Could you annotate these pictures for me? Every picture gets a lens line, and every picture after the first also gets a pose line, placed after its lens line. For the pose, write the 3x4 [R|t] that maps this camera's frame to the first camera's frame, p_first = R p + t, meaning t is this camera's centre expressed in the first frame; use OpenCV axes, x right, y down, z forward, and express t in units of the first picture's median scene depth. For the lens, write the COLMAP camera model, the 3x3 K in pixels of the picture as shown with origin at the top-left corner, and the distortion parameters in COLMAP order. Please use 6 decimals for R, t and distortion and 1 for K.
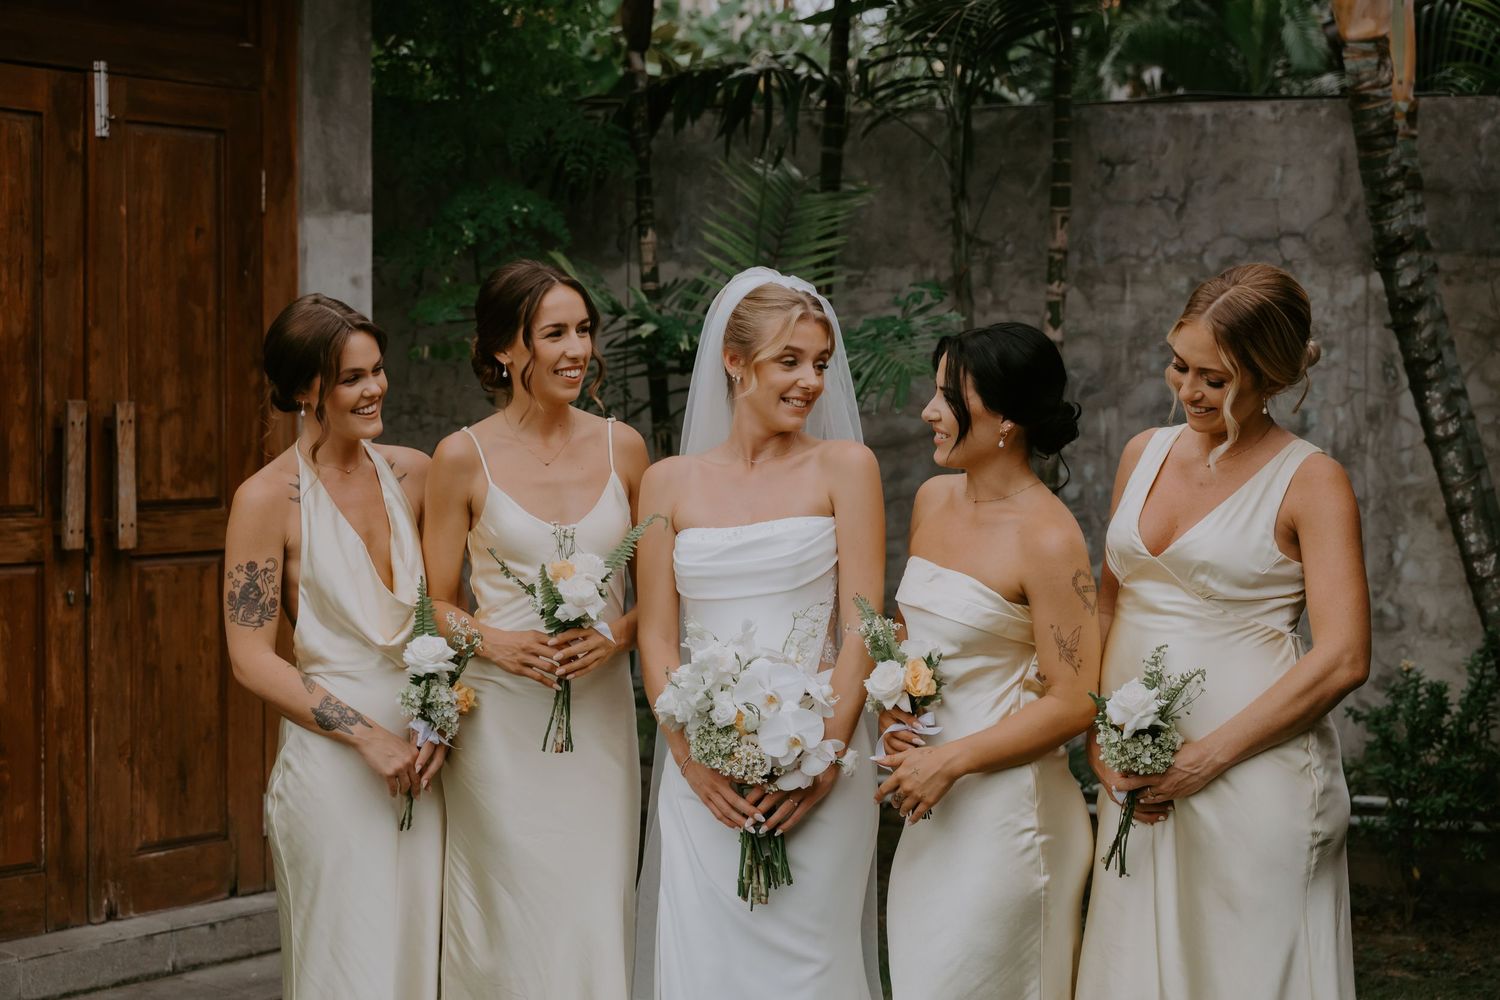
lens RADIAL K [[2182.6, 0, 747.0], [0, 2182.6, 511.7], [0, 0, 1]] dist [-0.001283, 0.000000]
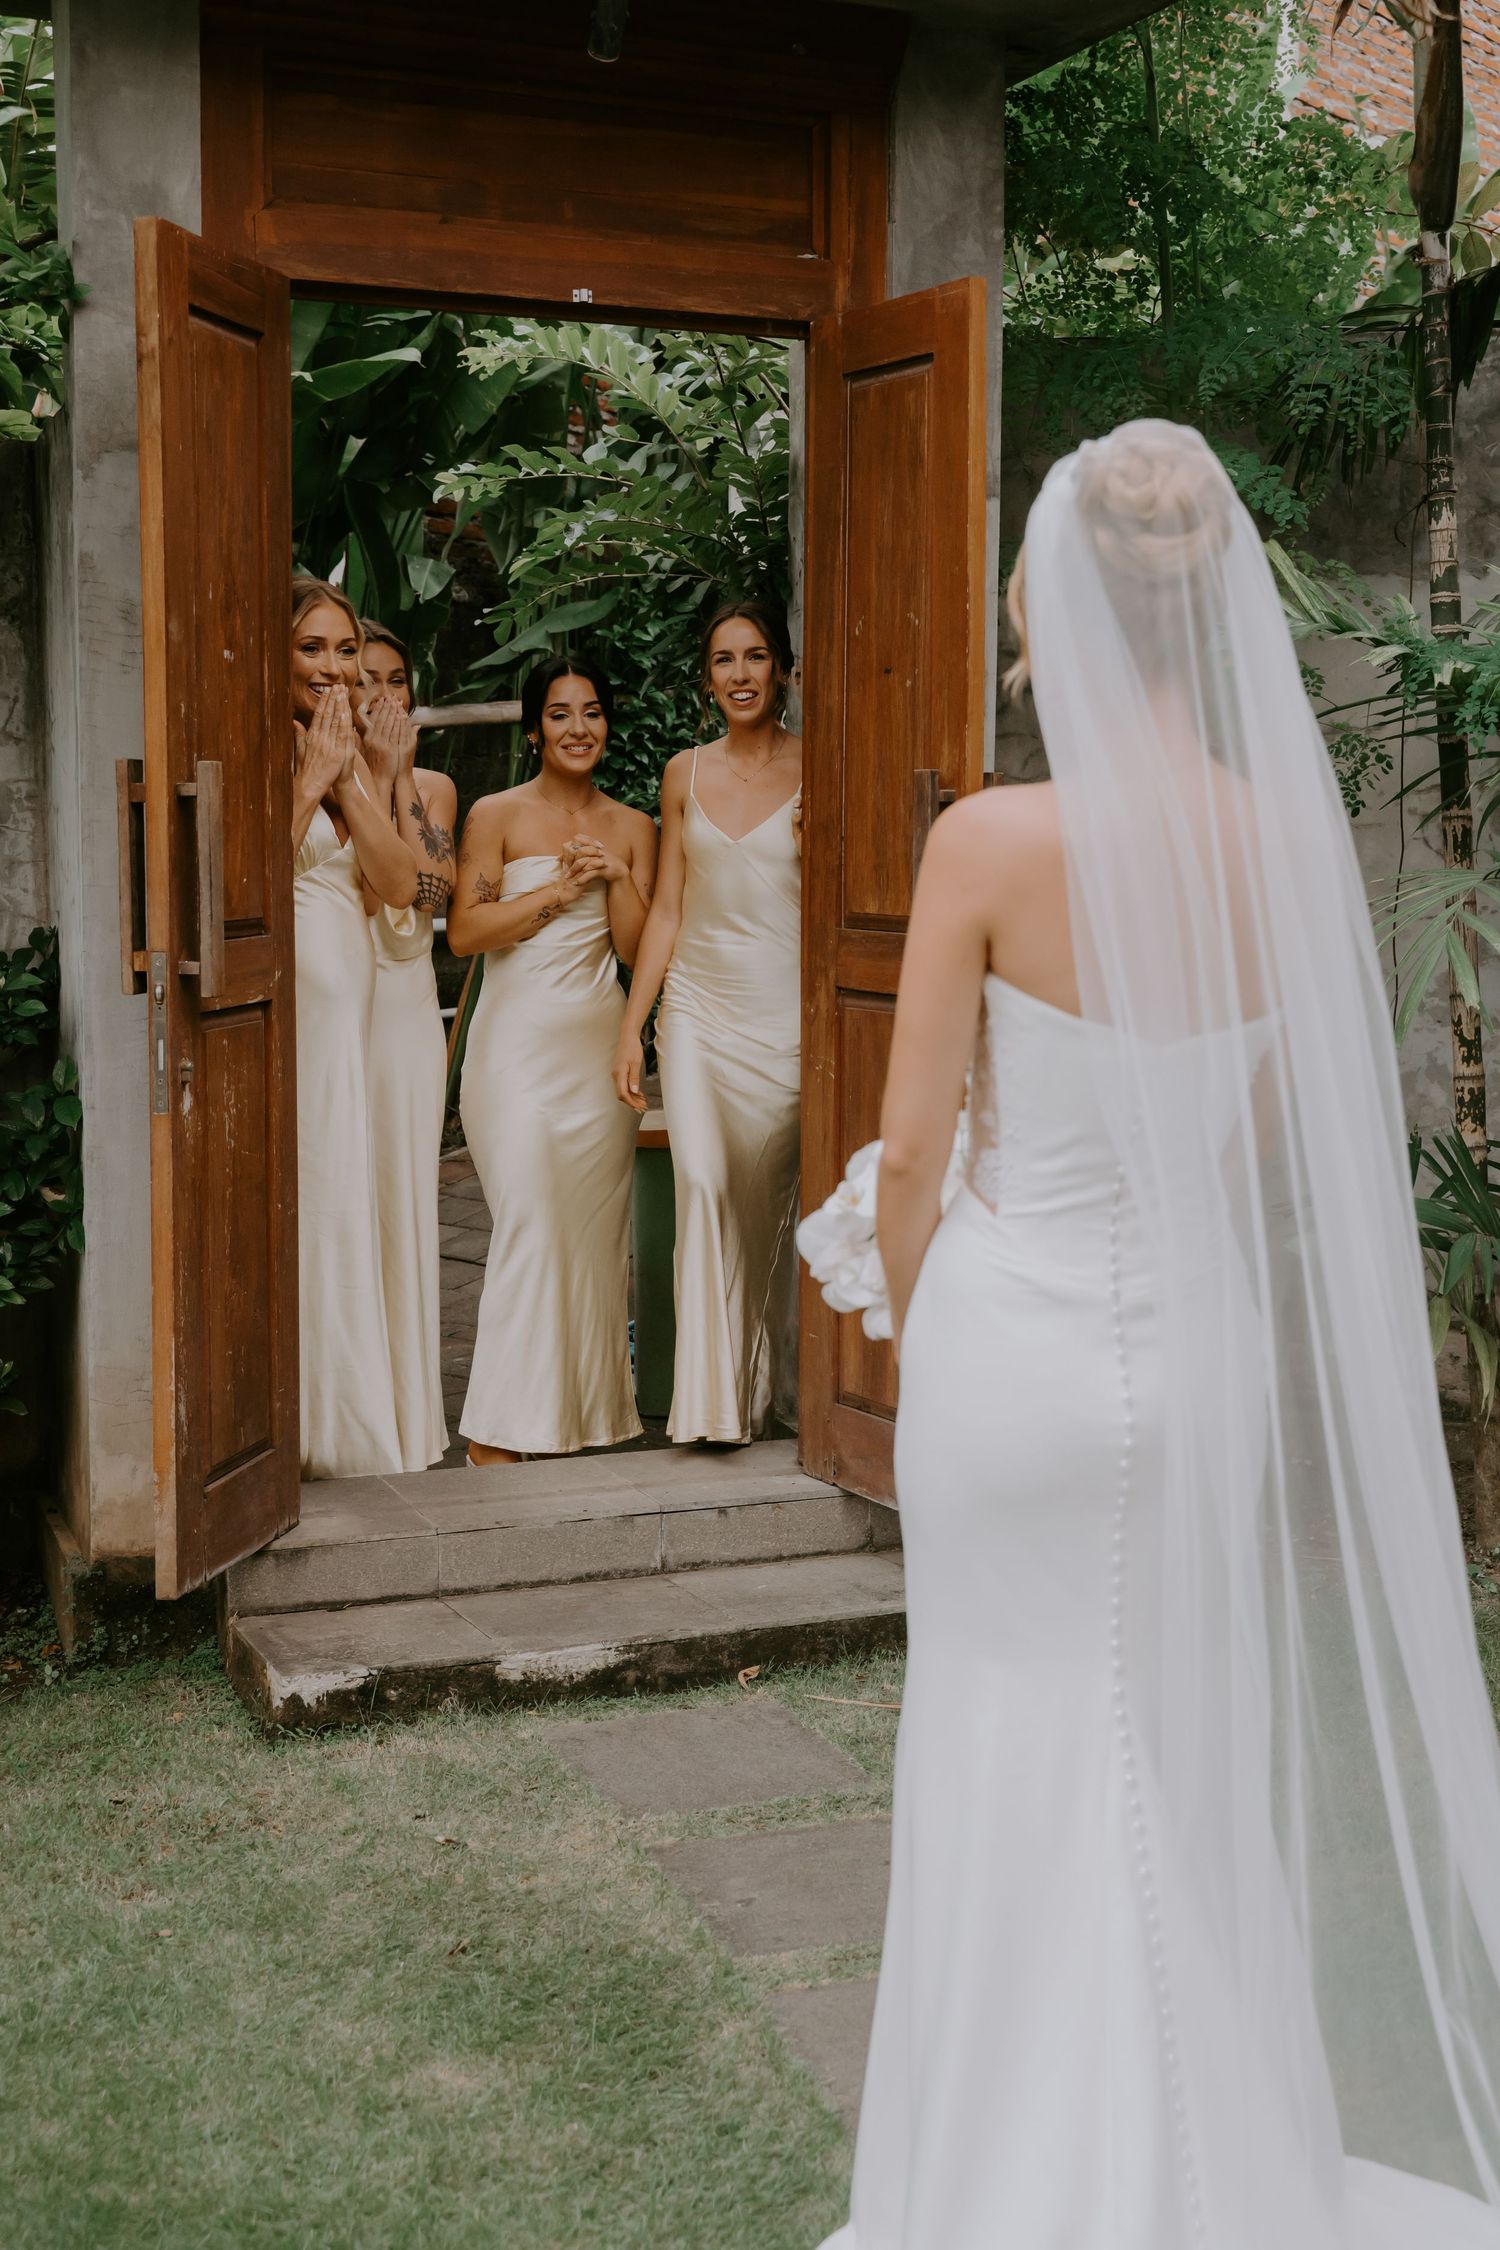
lens RADIAL K [[2716.1, 0, 750.5], [0, 2716.1, 1110.8], [0, 0, 1]] dist [-0.008835, 0.000000]
pose [[0.908766, 0.041211, -0.415266, 0.125621], [-0.020503, 0.998319, 0.054204, 0.010826], [0.416802, -0.040744, 0.908084, 0.202347]]
